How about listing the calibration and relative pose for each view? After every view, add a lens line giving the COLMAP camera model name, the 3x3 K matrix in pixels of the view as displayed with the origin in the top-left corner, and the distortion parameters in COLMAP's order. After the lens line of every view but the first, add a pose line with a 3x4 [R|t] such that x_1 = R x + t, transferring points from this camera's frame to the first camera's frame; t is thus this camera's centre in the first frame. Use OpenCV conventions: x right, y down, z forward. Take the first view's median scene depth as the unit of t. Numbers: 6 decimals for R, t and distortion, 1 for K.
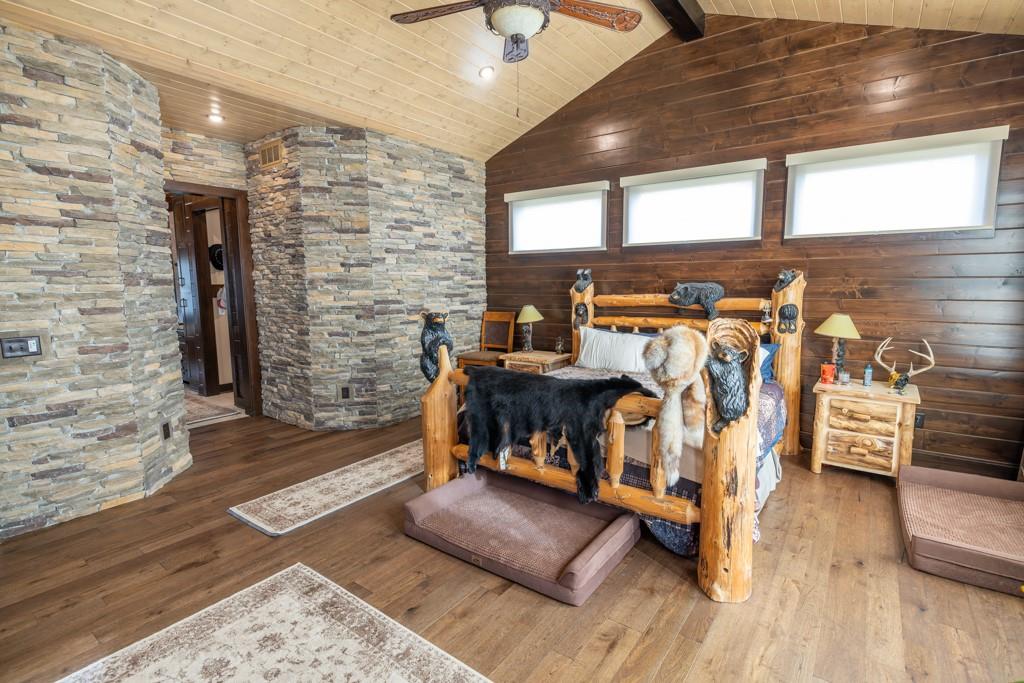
lens RADIAL K [[485.5, 0, 515.2], [0, 485.5, 342.5], [0, 0, 1]] dist [-0.005183, -0.000168]
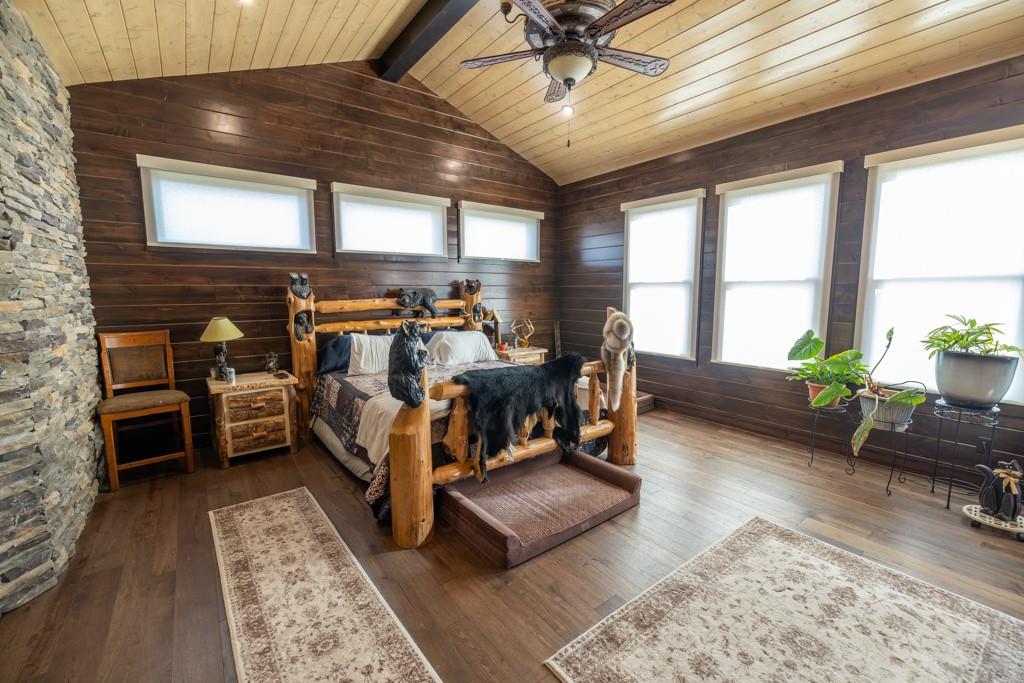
lens RADIAL K [[426.5, 0, 514.8], [0, 426.5, 338.6], [0, 0, 1]] dist [-0.001066, -0.000059]
pose [[0.282453, -0.102720, 0.953766, -0.555614], [0.122465, 0.989976, 0.070352, -0.041168], [-0.951432, 0.096932, 0.292201, 0.441499]]
